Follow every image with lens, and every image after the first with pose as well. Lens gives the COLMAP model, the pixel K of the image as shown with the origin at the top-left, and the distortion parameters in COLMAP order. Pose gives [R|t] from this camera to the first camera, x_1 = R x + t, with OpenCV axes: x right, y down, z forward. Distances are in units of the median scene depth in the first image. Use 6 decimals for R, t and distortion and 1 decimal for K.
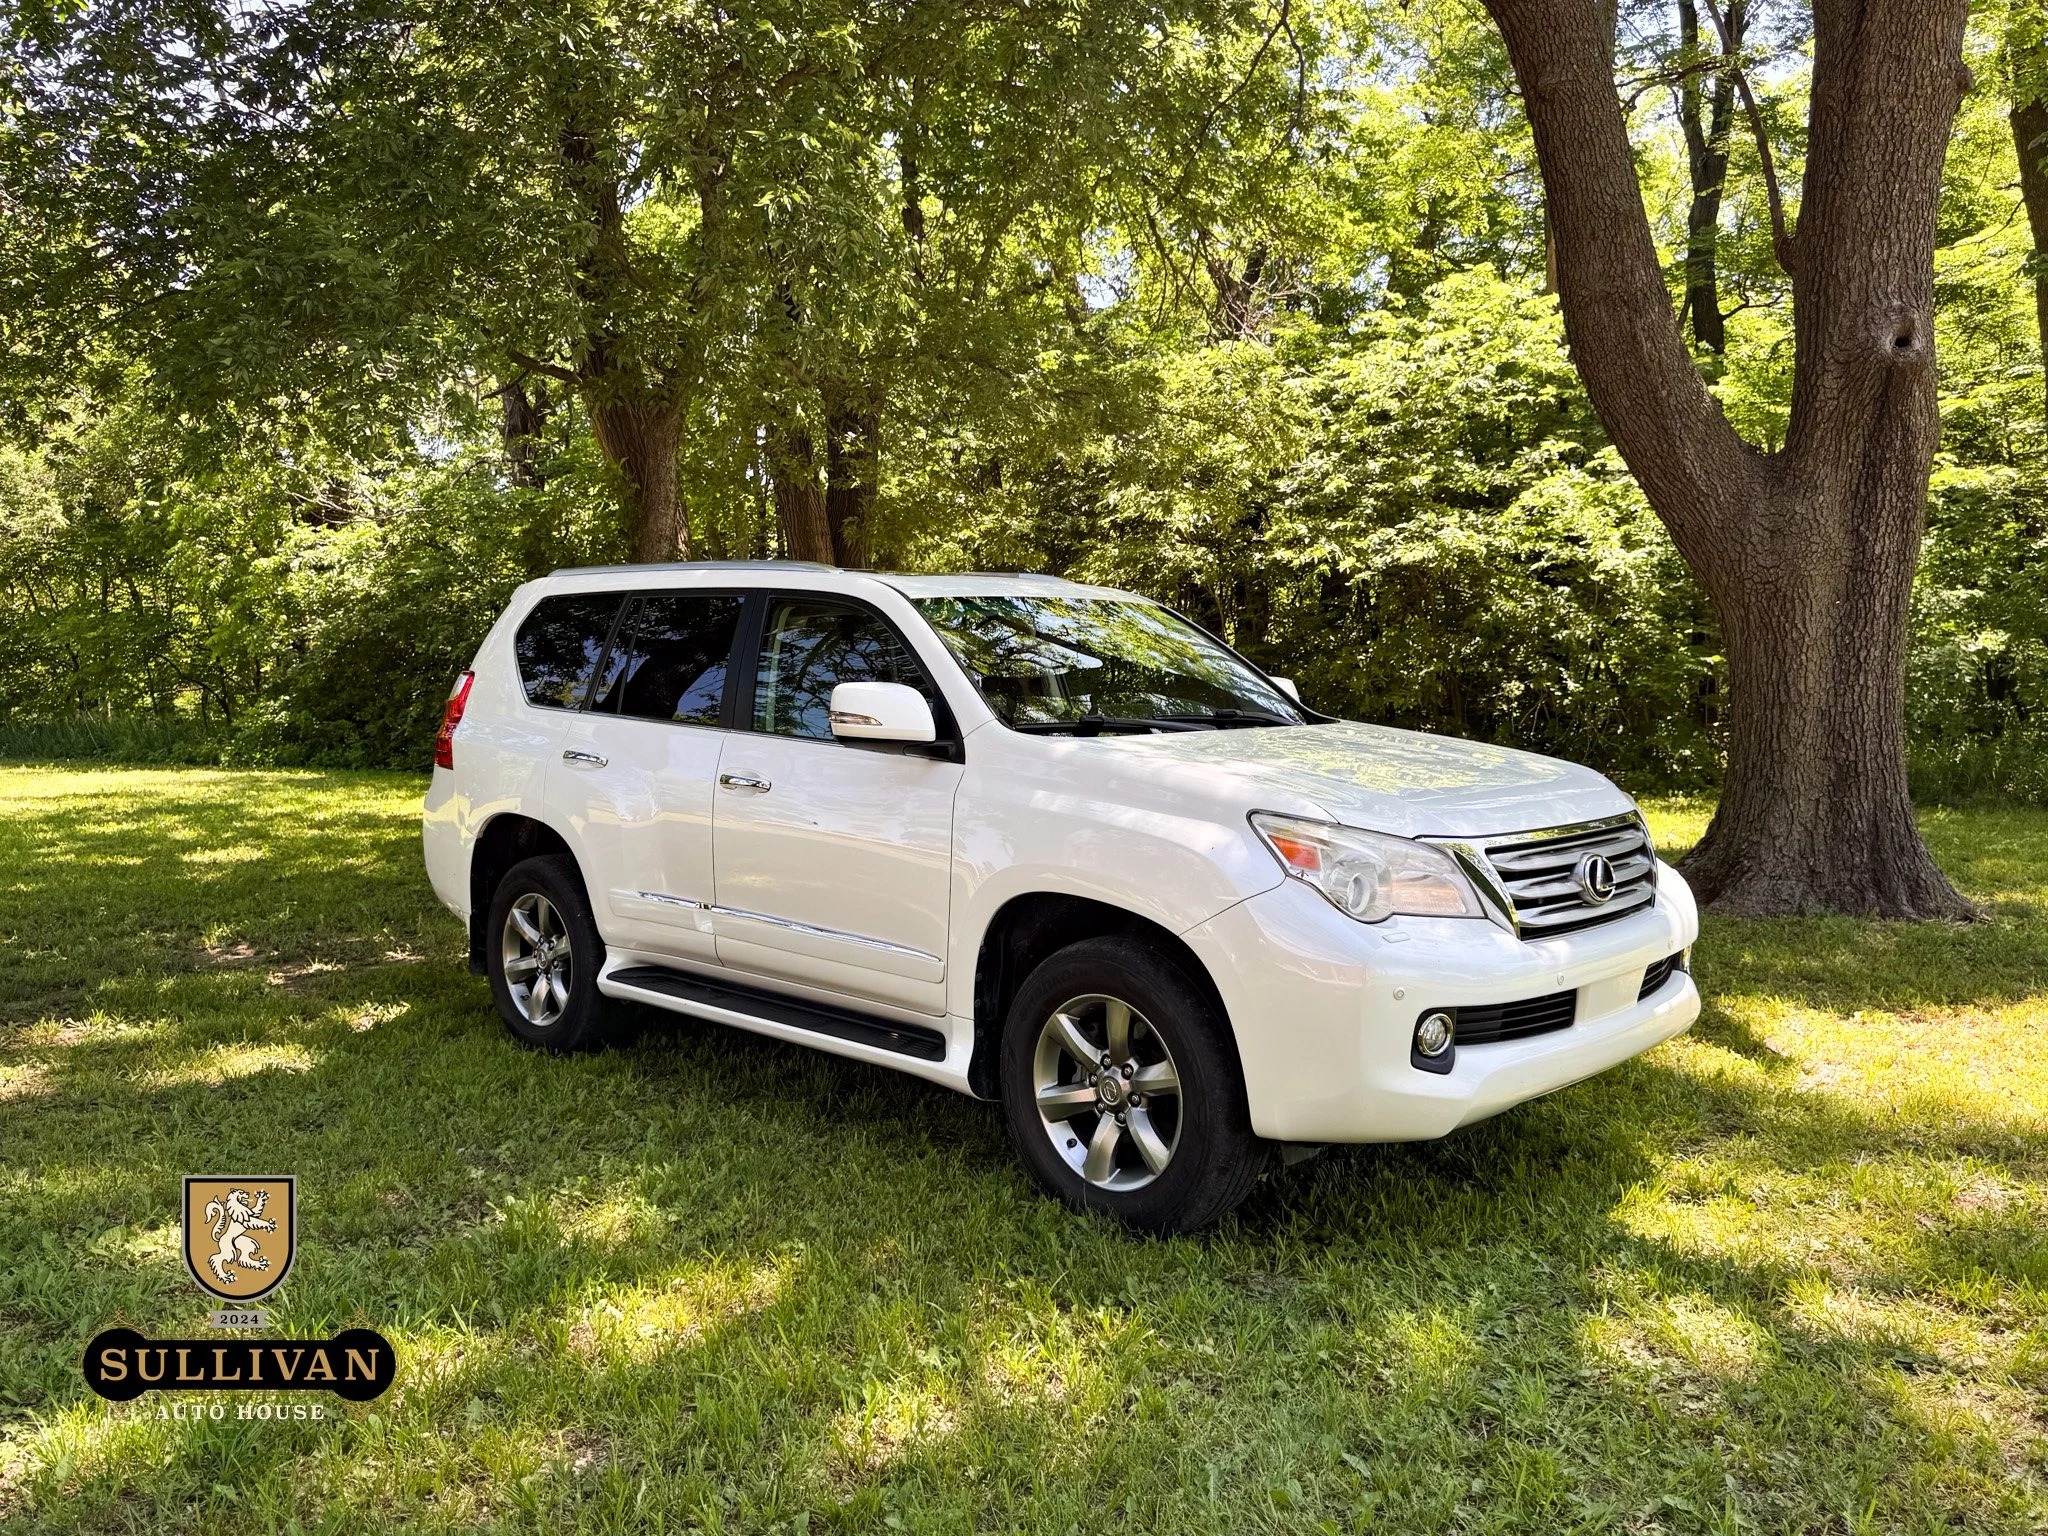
lens RADIAL K [[1554.5, 0, 1024.0], [0, 1554.5, 768.0], [0, 0, 1]] dist [0.088850, -0.151721]
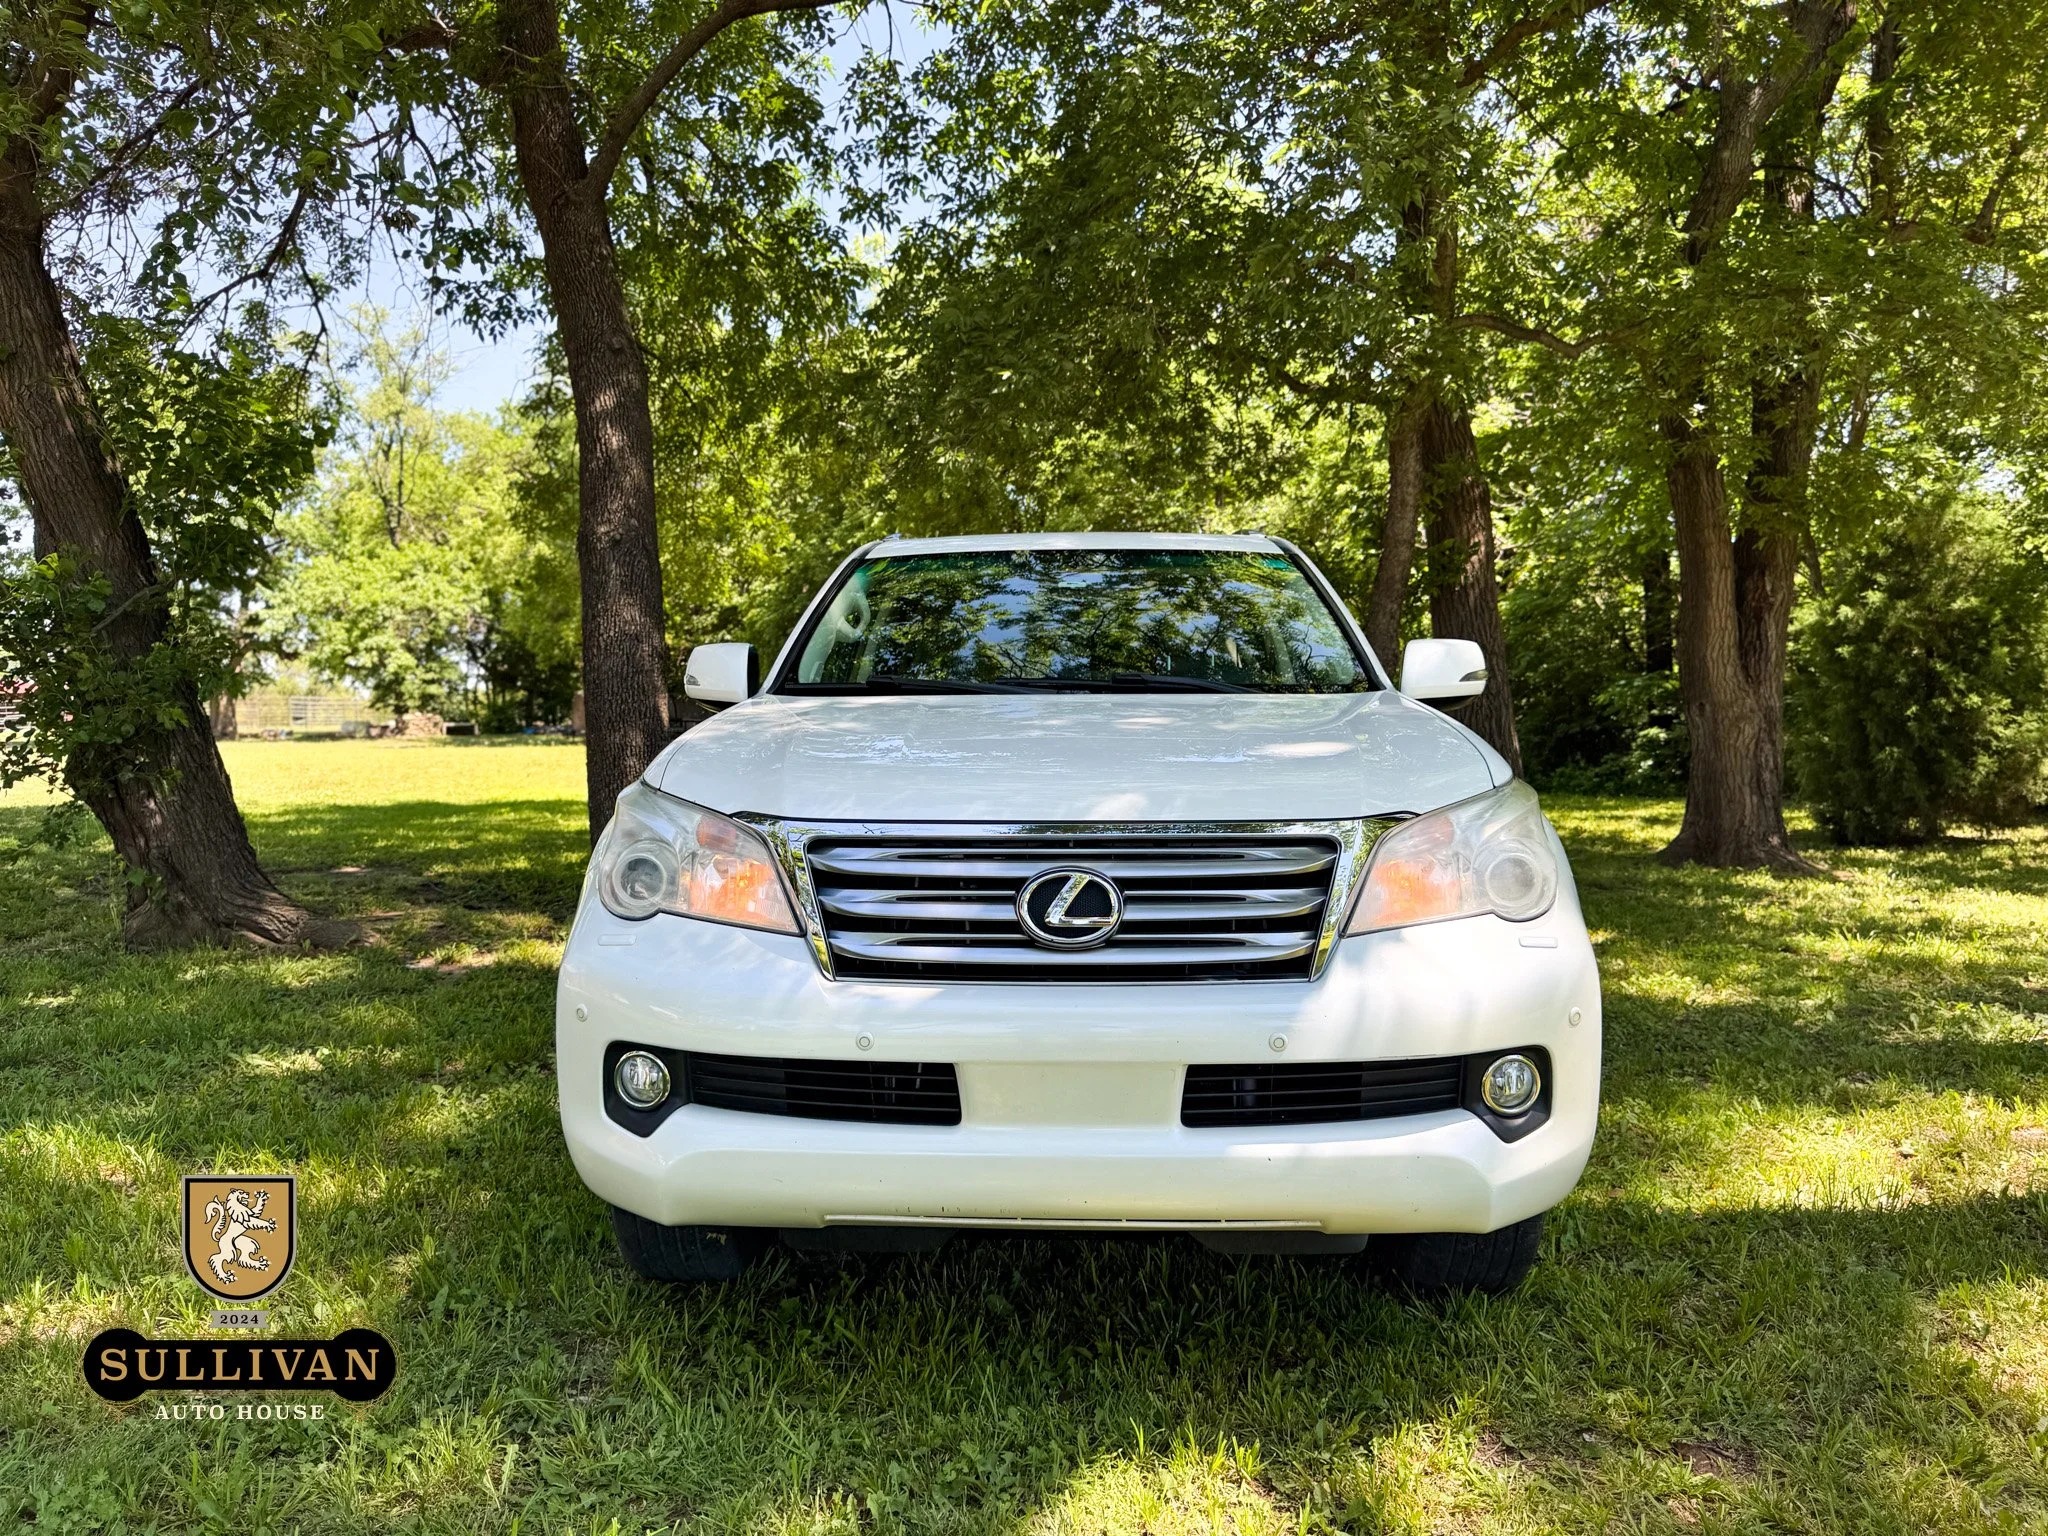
lens RADIAL K [[1439.8, 0, 1021.2], [0, 1439.8, 773.8], [0, 0, 1]] dist [0.004074, -0.007206]
pose [[0.691959, 0.021954, -0.721603, 0.254140], [-0.050094, 0.998588, -0.017655, 0.009573], [0.720197, 0.048364, 0.692082, 0.194445]]
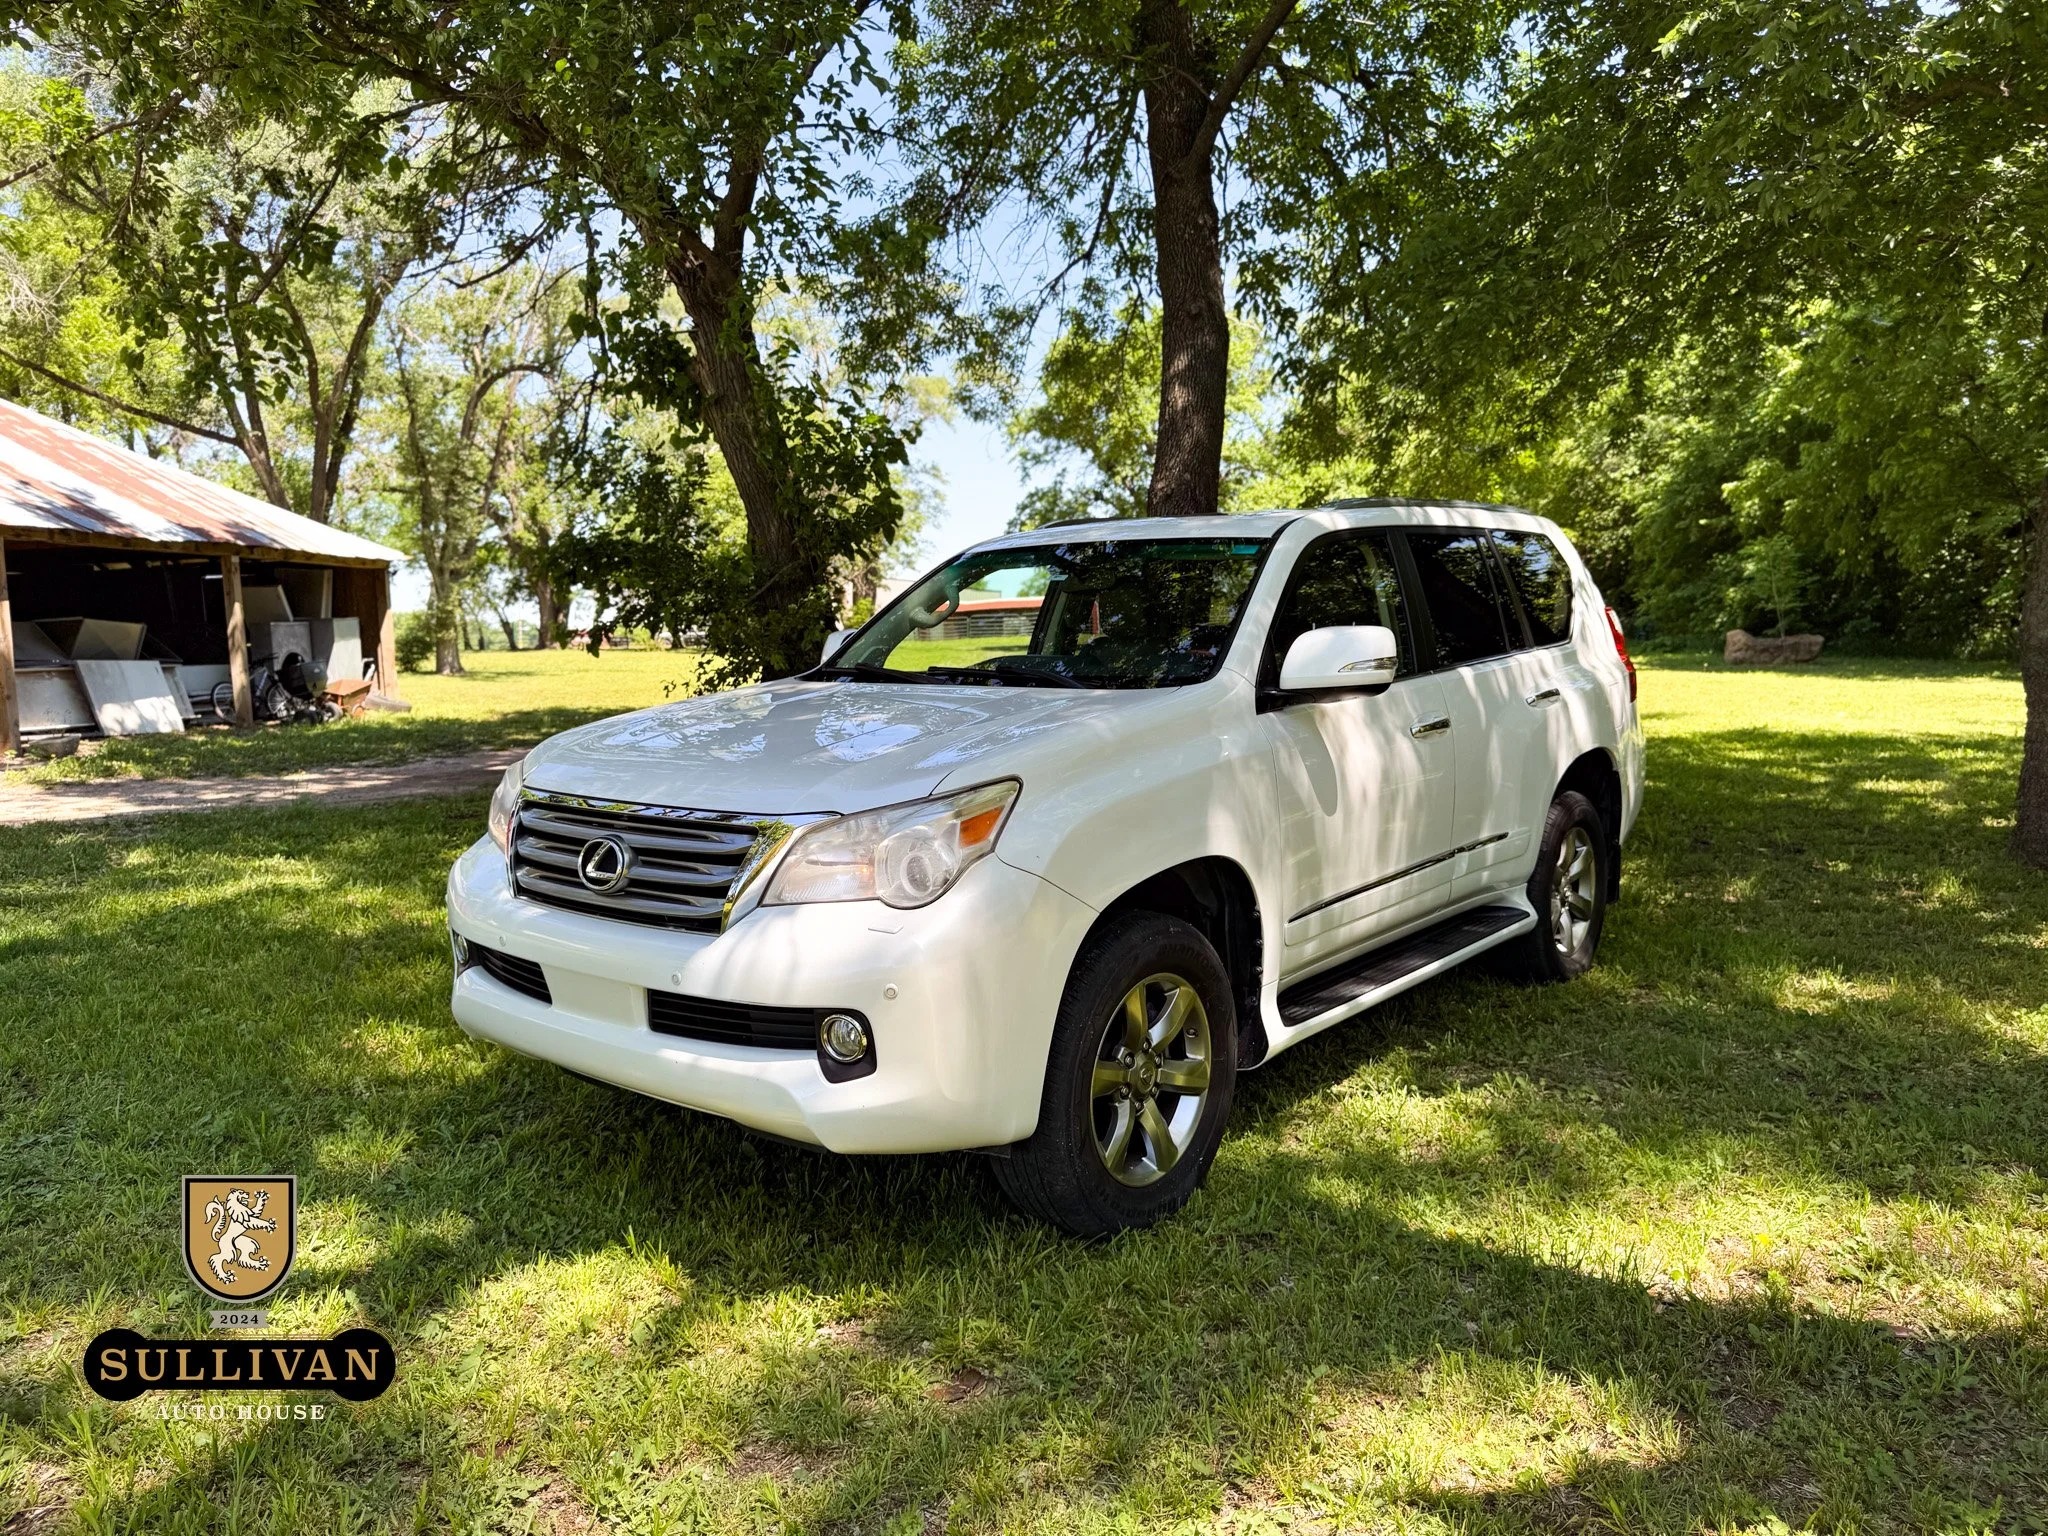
lens RADIAL K [[1439.8, 0, 1021.2], [0, 1439.8, 773.8], [0, 0, 1]] dist [0.004074, -0.007206]
pose [[0.115077, 0.095120, -0.988792, 0.394766], [-0.058247, 0.994338, 0.088874, -0.021736], [0.991647, 0.047367, 0.119966, 0.376432]]
